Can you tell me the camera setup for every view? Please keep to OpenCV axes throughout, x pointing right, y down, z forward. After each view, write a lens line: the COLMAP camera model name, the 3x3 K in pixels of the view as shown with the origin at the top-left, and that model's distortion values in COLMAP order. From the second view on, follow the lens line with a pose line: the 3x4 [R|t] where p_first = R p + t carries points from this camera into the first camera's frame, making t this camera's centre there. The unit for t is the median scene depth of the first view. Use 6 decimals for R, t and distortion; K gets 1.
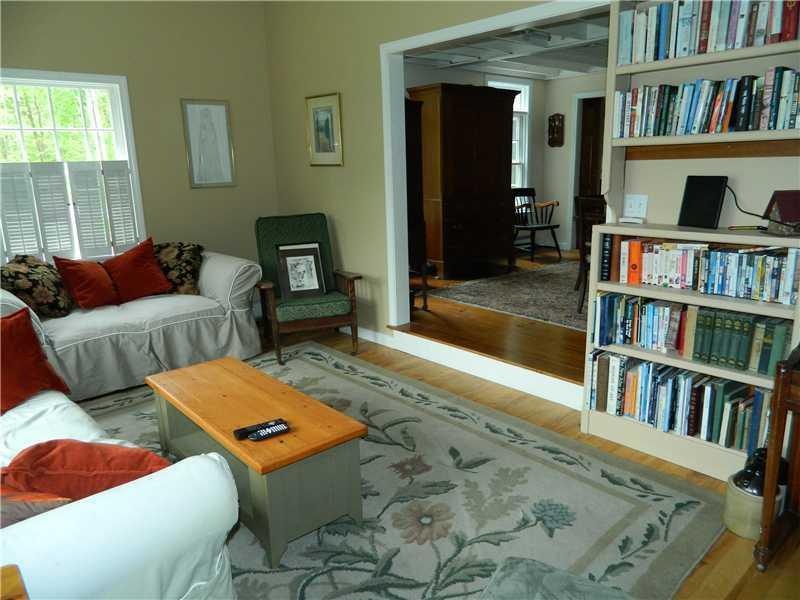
lens RADIAL K [[588.4, 0, 397.9], [0, 588.4, 303.1], [0, 0, 1]] dist [-0.008646, -0.004775]
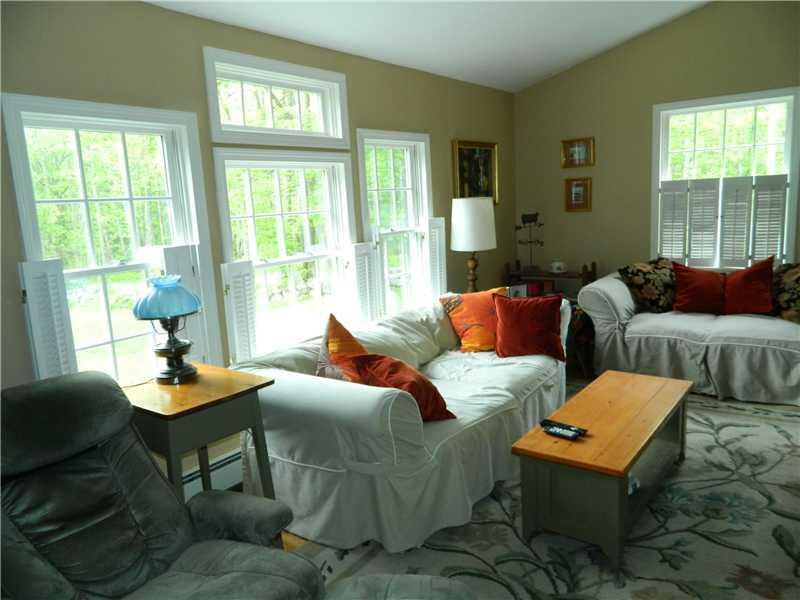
lens RADIAL K [[588.4, 0, 397.7], [0, 588.4, 298.2], [0, 0, 1]] dist [-0.008646, -0.004775]
pose [[0.202153, 0.180163, -0.962640, 0.440286], [-0.180357, 0.972970, 0.144221, -0.080924], [0.962603, 0.144464, 0.229183, 0.229308]]
